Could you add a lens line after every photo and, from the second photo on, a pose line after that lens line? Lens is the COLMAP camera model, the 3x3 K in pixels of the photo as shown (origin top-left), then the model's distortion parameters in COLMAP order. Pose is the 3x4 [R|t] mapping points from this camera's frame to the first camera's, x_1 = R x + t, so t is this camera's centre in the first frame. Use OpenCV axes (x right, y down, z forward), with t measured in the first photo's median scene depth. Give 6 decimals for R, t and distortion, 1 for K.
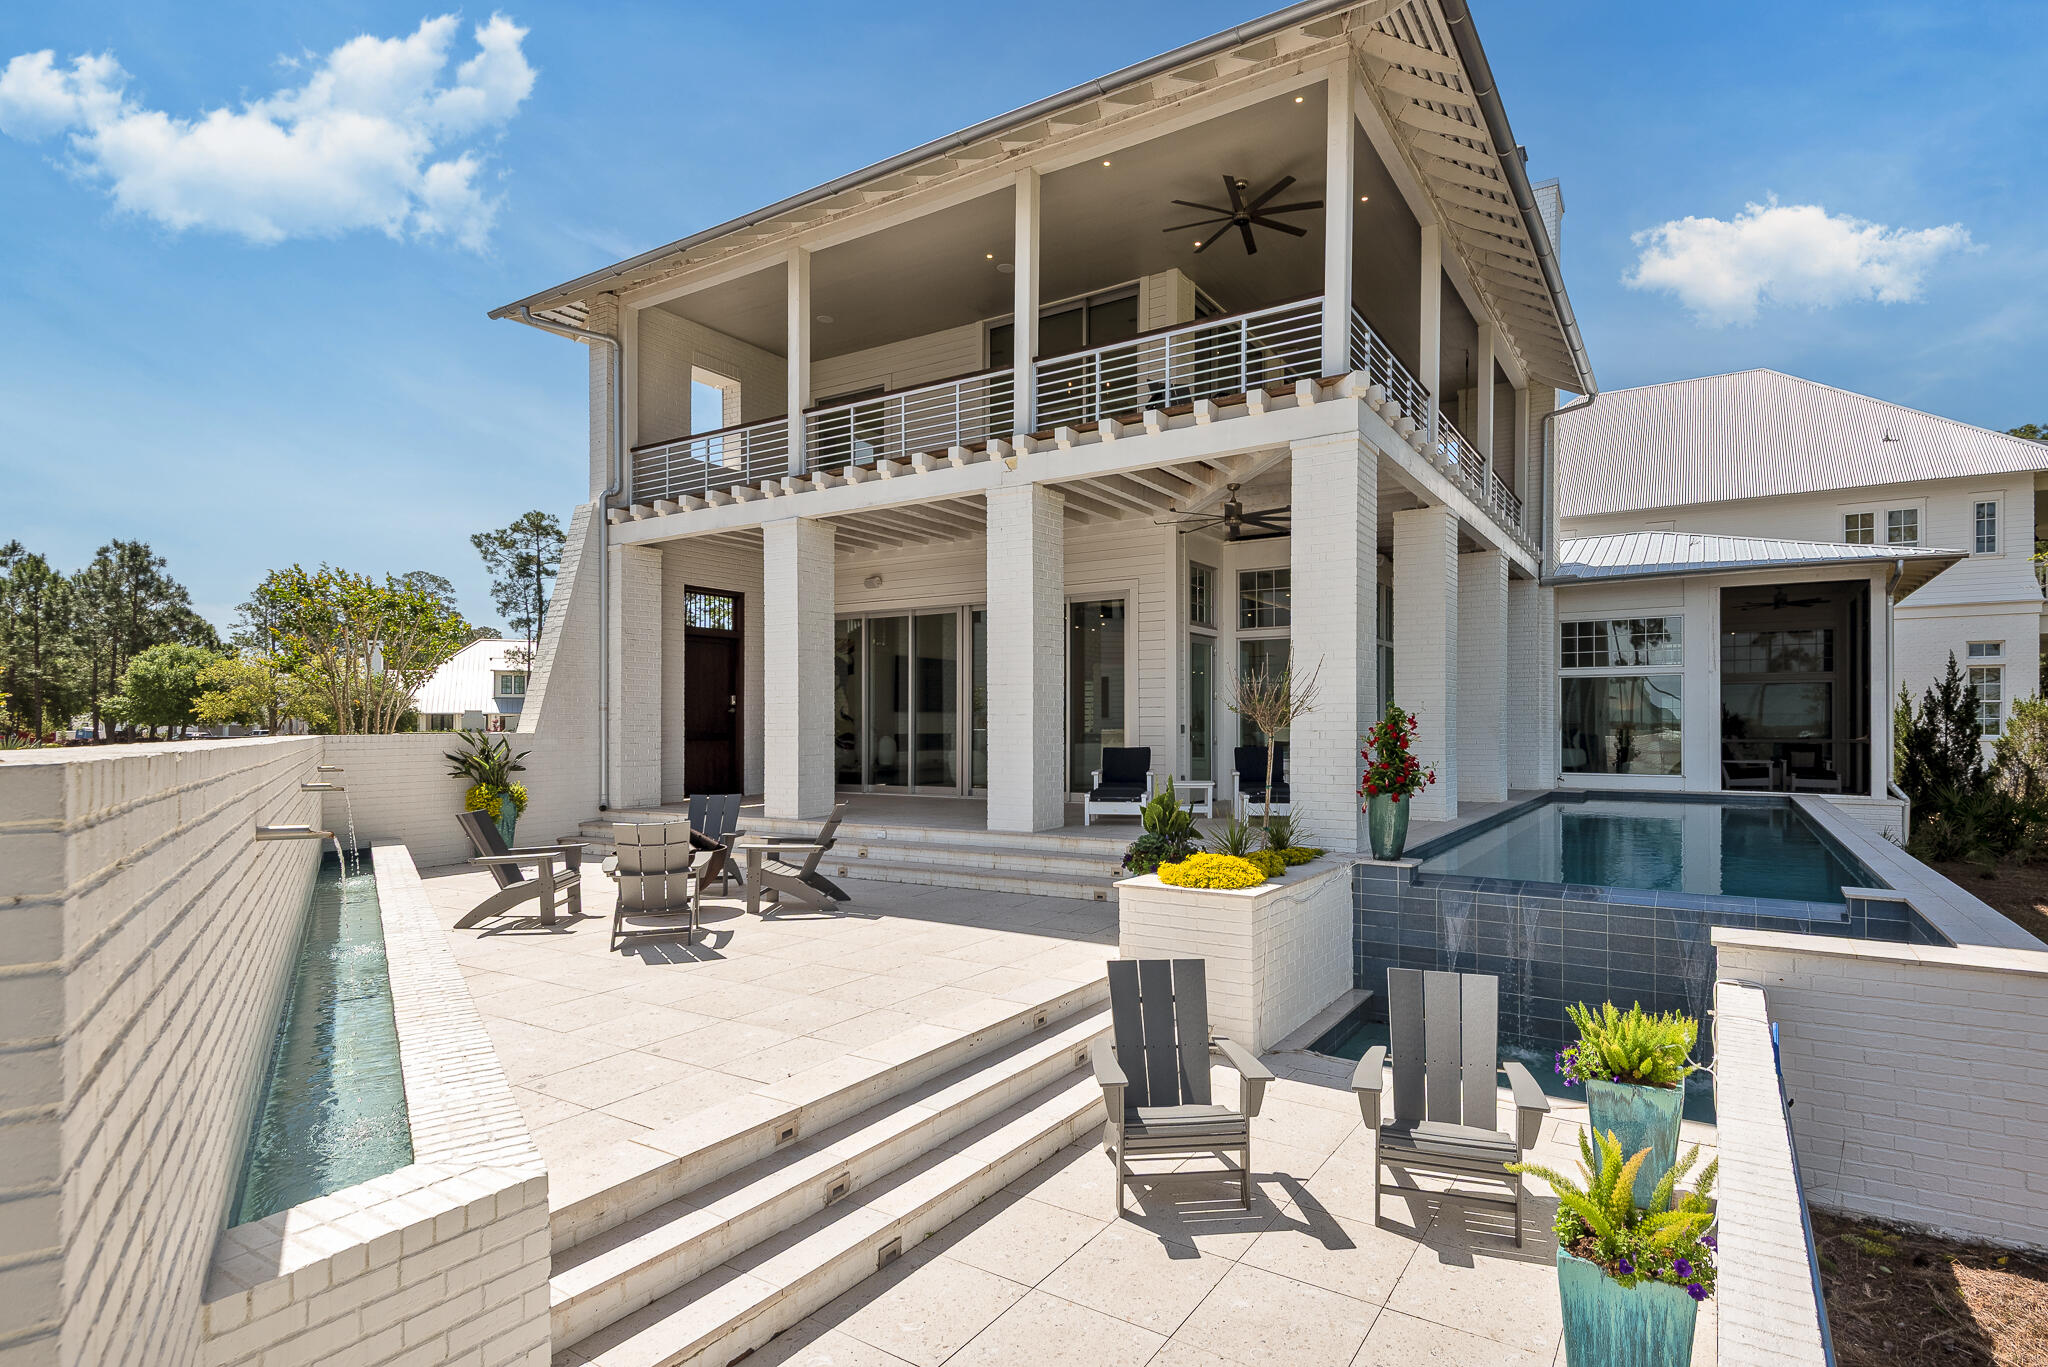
lens RADIAL K [[1027.4, 0, 1041.7], [0, 1027.4, 725.0], [0, 0, 1]] dist [0.012982, 0.000038]
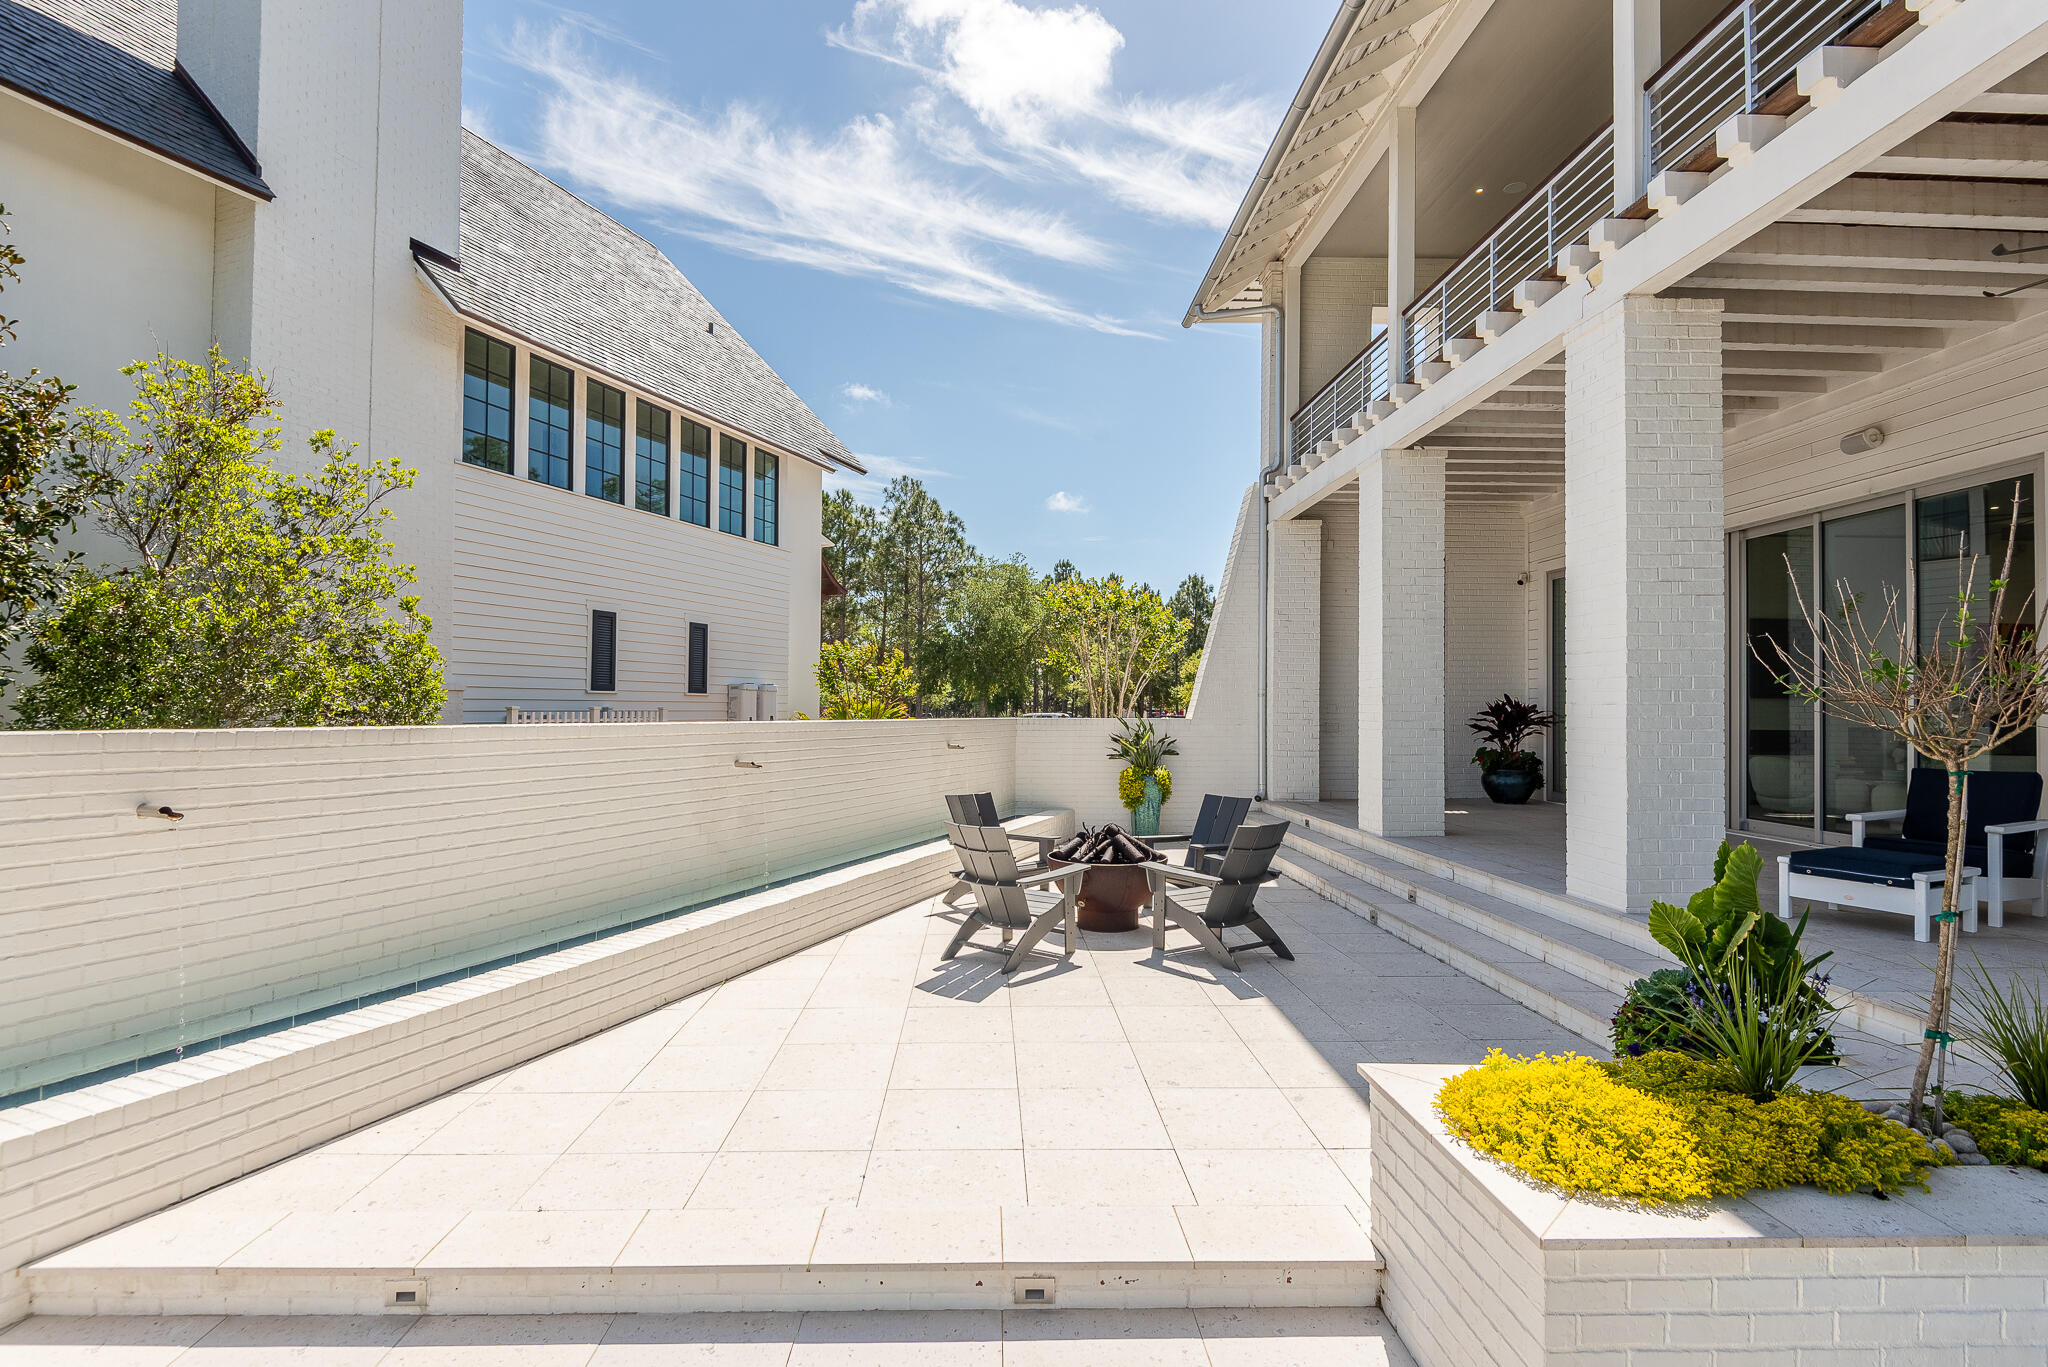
lens RADIAL K [[952.6, 0, 1020.2], [0, 952.6, 681.0], [0, 0, 1]] dist [0.004993, -0.000477]
pose [[0.566580, -0.013790, -0.823891, 0.198894], [-0.011139, 0.999640, -0.024392, -0.005002], [0.823931, 0.022997, 0.566223, 0.359061]]
